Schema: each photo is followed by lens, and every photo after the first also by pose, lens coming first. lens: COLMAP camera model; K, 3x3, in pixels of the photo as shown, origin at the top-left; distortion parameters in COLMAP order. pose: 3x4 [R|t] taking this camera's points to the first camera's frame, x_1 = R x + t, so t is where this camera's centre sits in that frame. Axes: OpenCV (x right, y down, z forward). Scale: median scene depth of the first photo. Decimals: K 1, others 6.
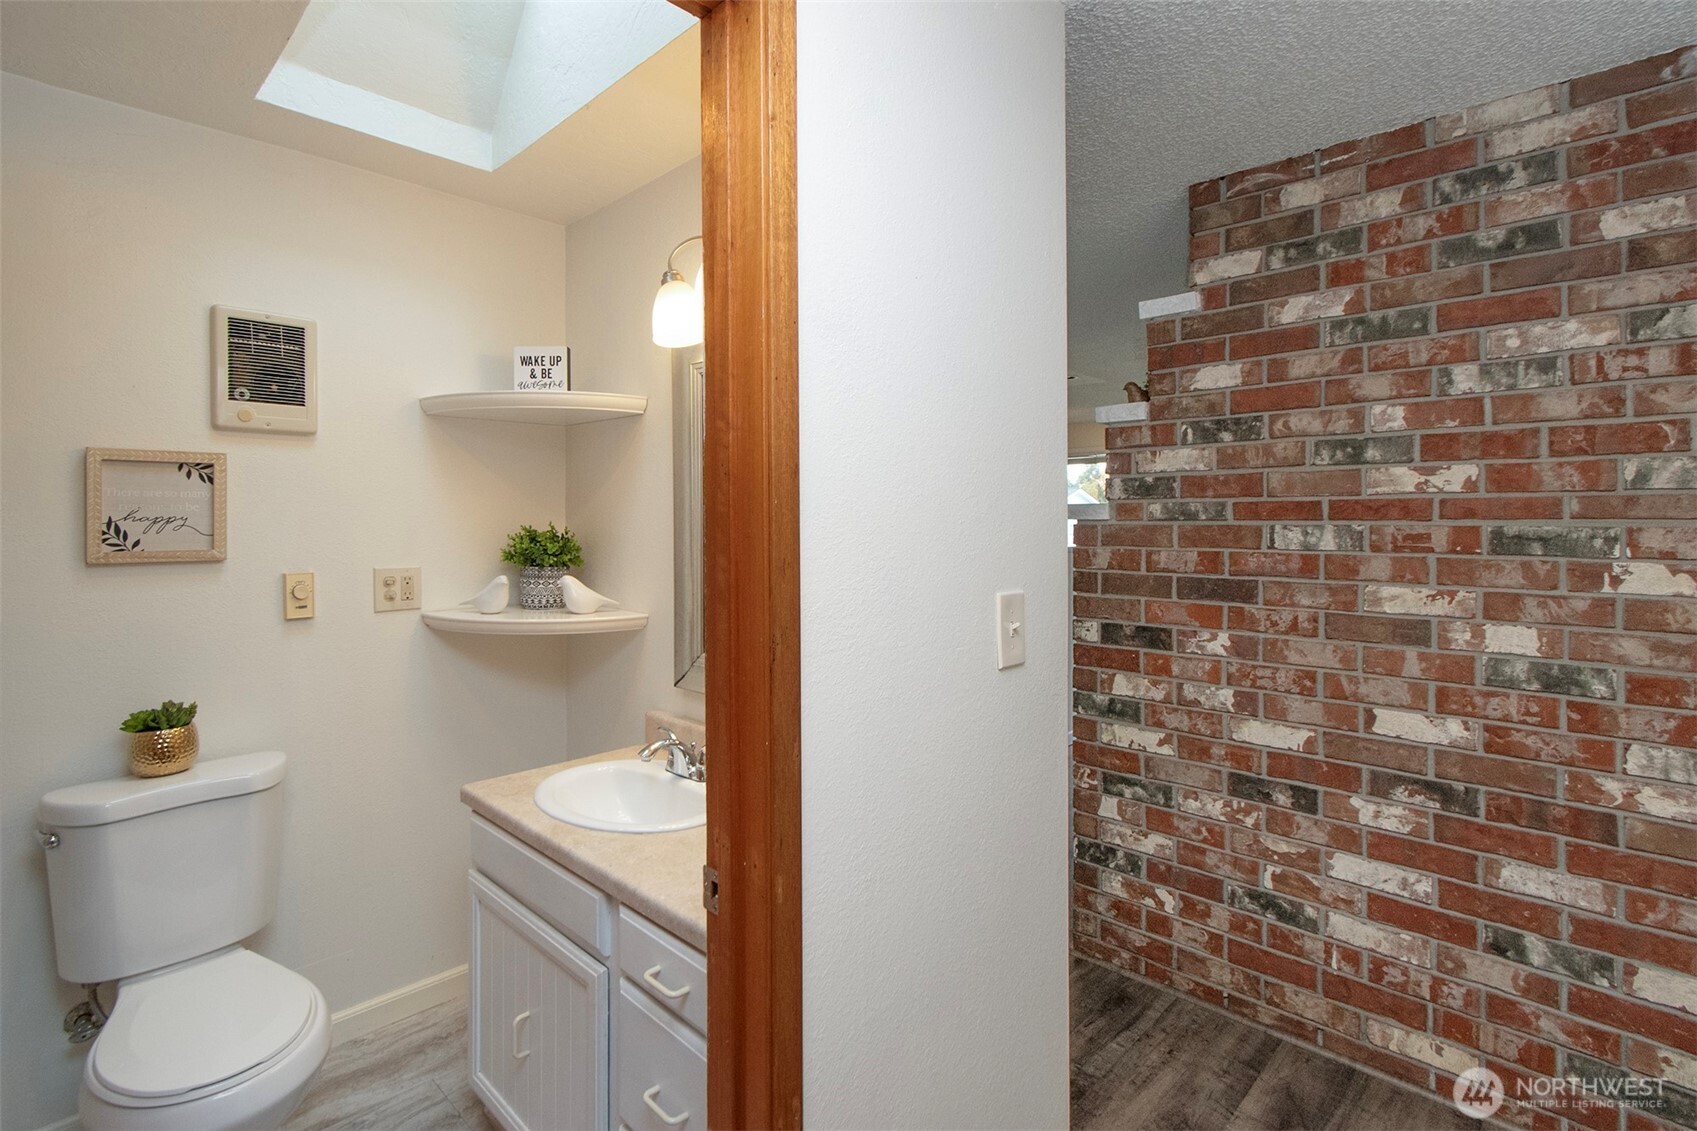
lens RADIAL K [[799.1, 0, 773.0], [0, 799.1, 514.3], [0, 0, 1]] dist [0.000595, 0.000281]
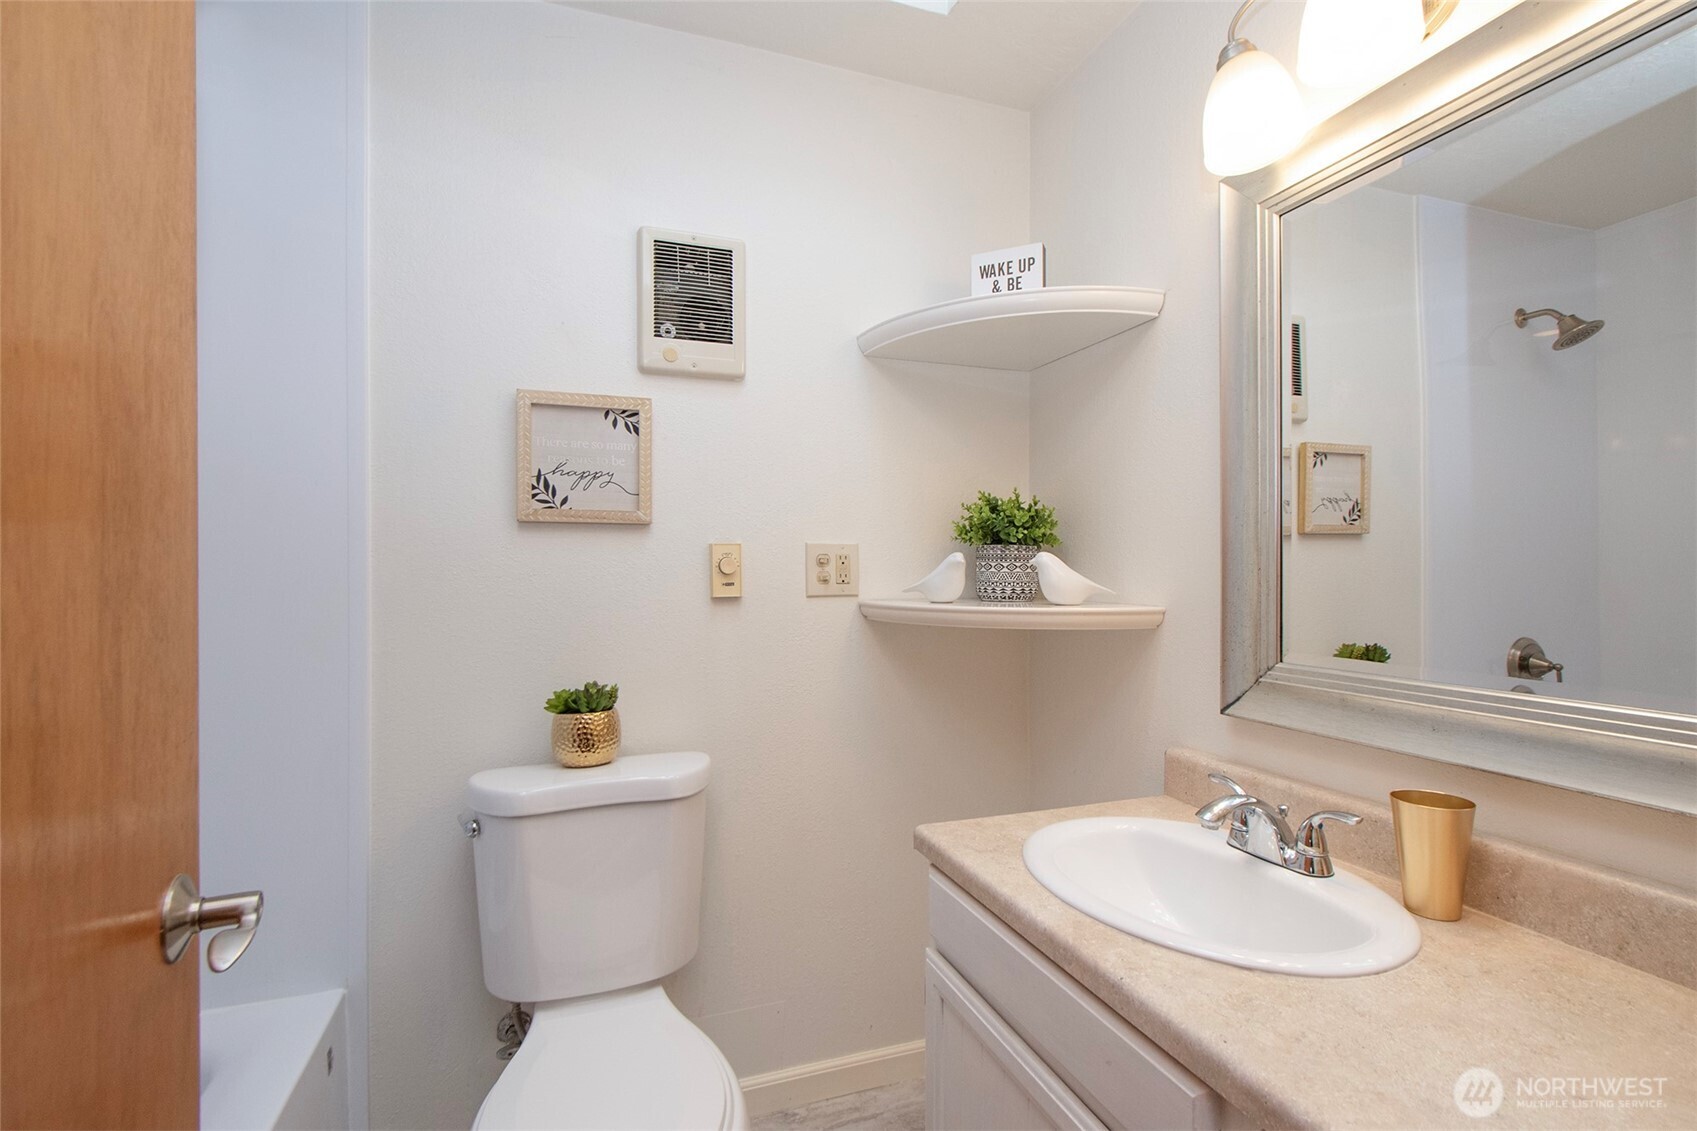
lens RADIAL K [[758.8, 0, 853.5], [0, 758.8, 571.6], [0, 0, 1]] dist [-0.001918, -0.000332]
pose [[0.920283, 0.006523, -0.391198, -0.167893], [-0.002596, 0.999941, 0.010566, 0.100064], [0.391244, -0.008708, 0.920246, 0.338692]]
